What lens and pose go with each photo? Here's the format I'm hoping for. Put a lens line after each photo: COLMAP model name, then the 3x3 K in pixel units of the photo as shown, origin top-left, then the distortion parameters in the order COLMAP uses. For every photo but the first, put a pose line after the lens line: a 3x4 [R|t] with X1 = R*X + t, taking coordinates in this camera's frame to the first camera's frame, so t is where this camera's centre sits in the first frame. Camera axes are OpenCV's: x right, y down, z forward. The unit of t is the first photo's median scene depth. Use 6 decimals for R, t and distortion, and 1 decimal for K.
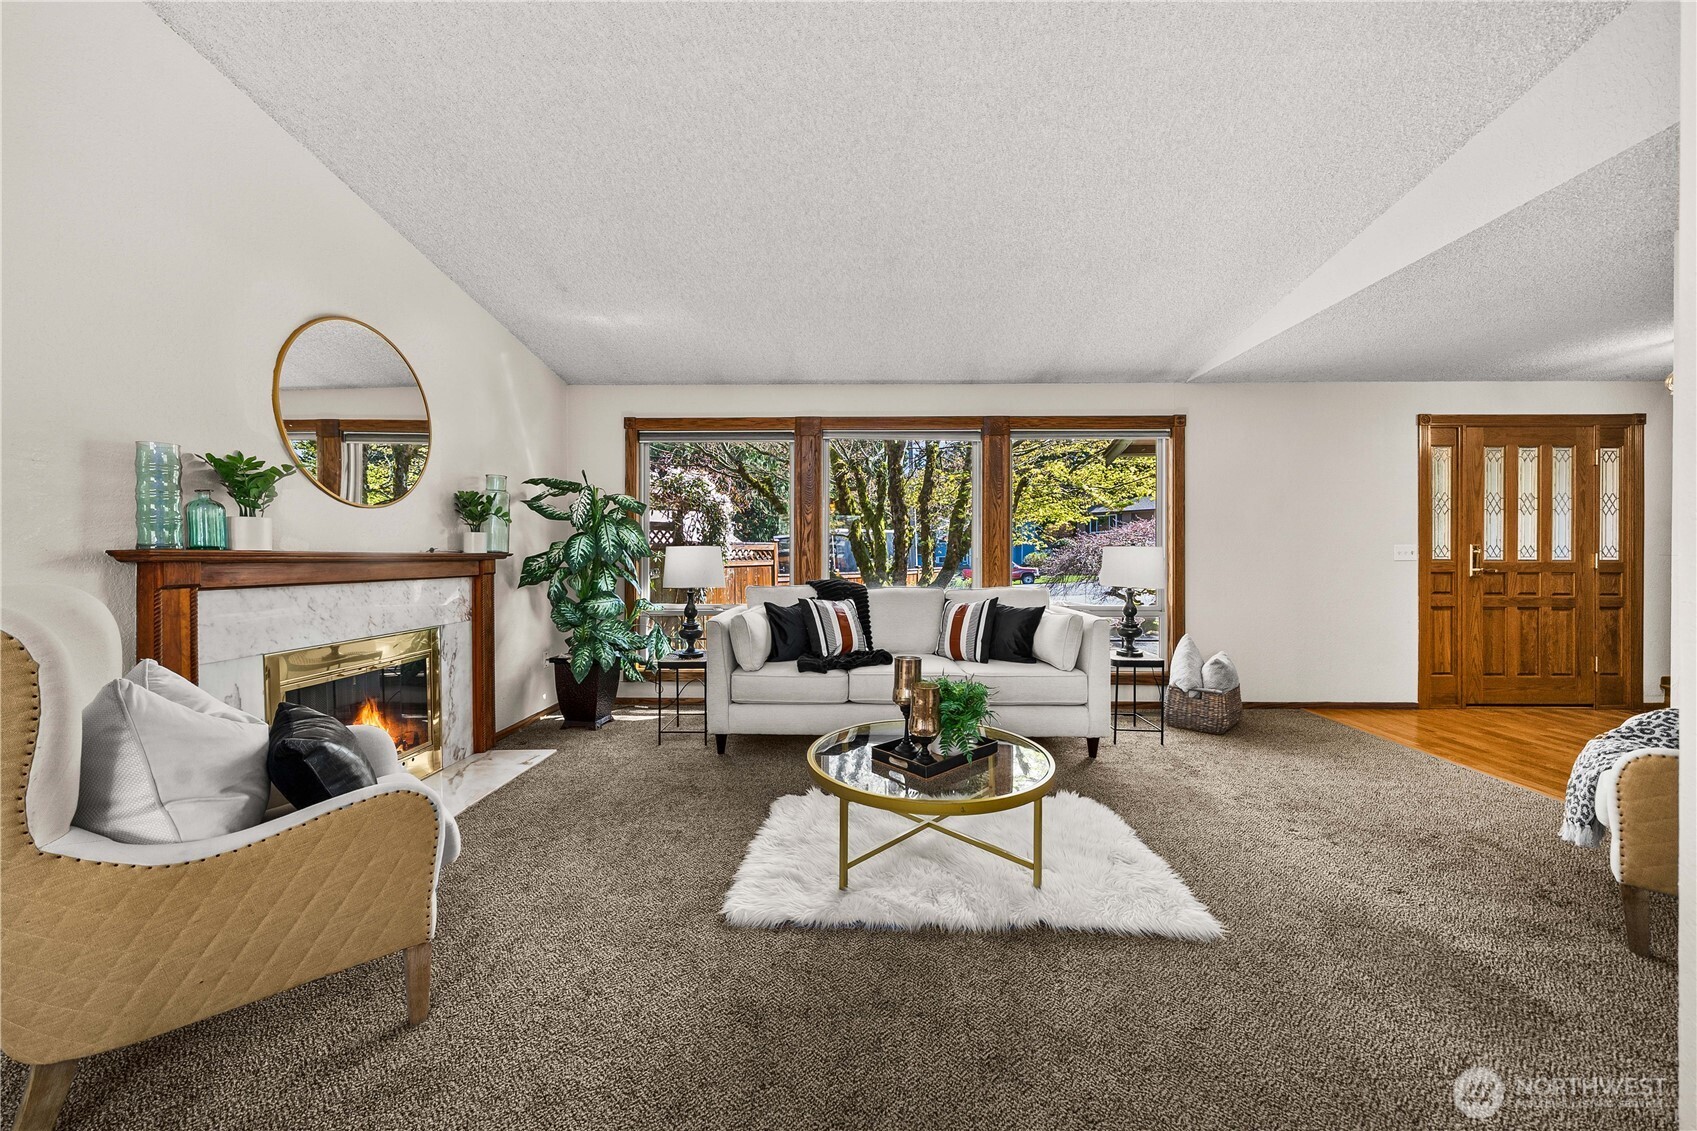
lens RADIAL K [[585.3, 0, 853.4], [0, 585.3, 559.1], [0, 0, 1]] dist [-0.001911, -0.000165]
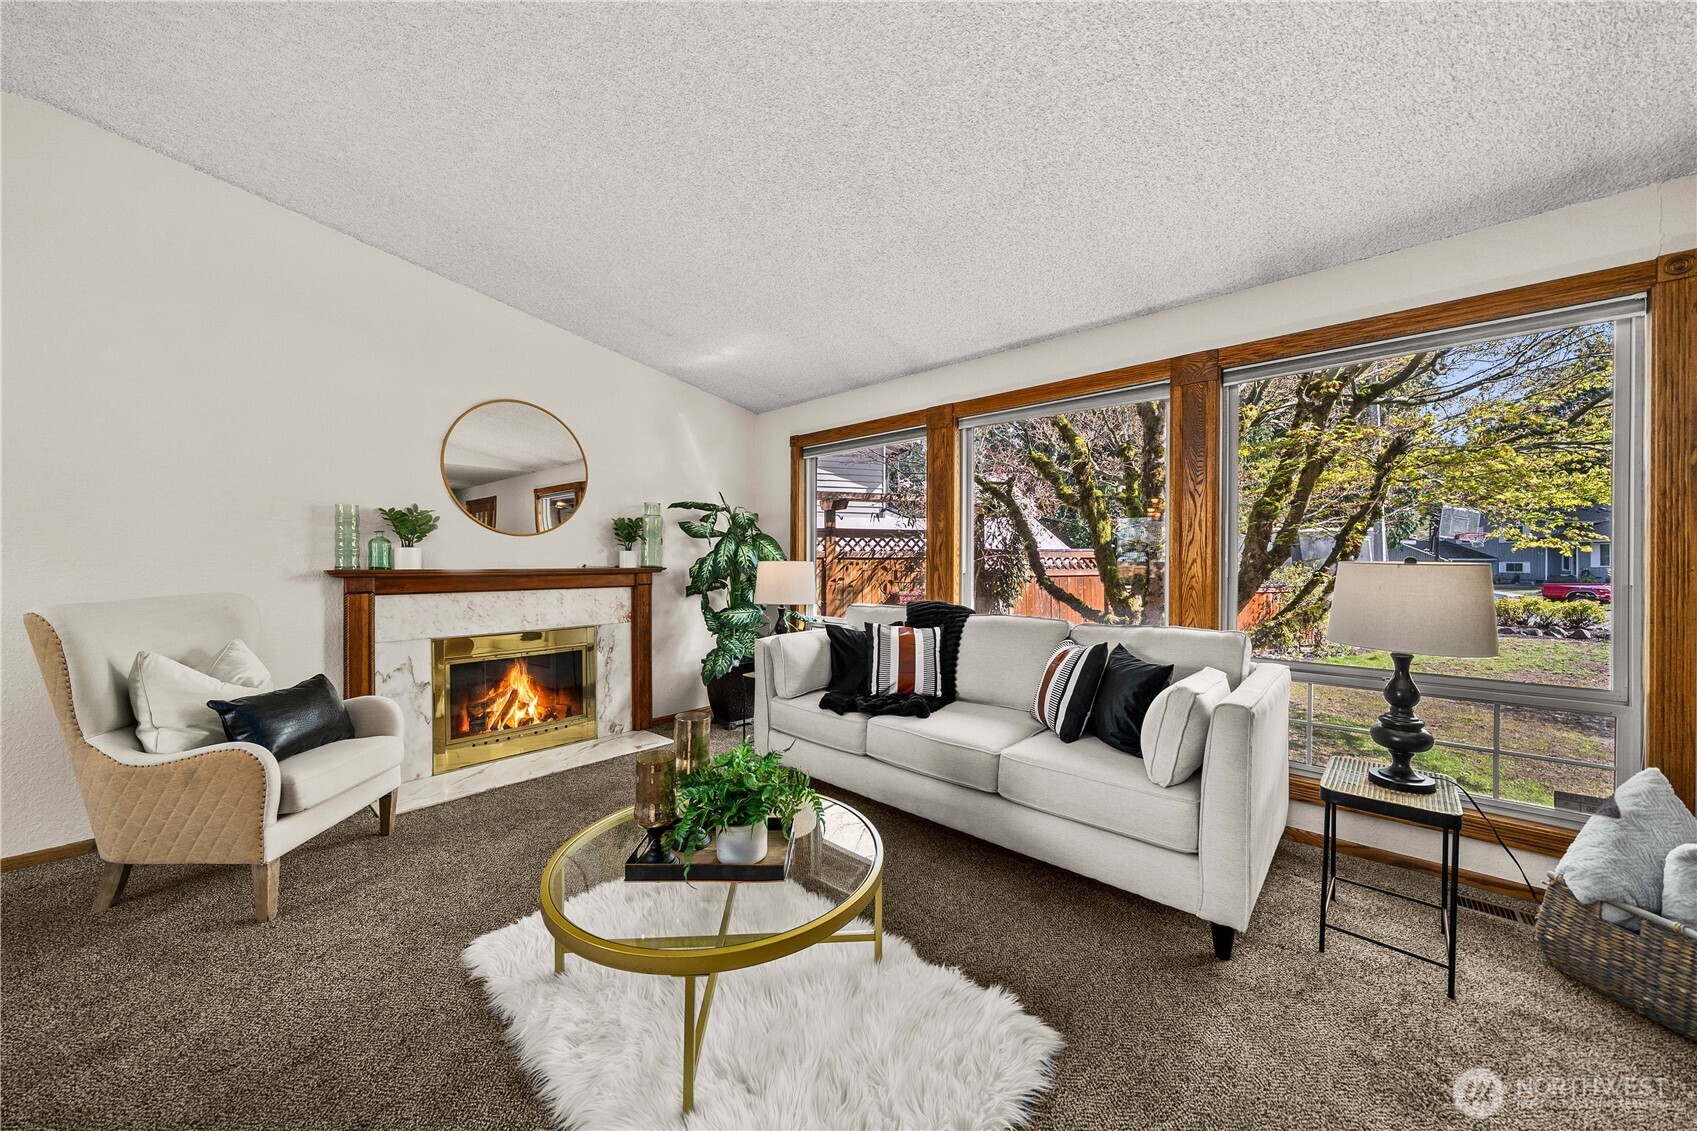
lens RADIAL K [[585.3, 0, 850.1], [0, 585.3, 563.1], [0, 0, 1]] dist [-0.001911, -0.000165]
pose [[0.754175, 0.003516, -0.656664, 0.504379], [-0.003828, 0.999992, 0.000959, -0.022587], [0.656662, 0.001790, 0.754183, 0.372036]]
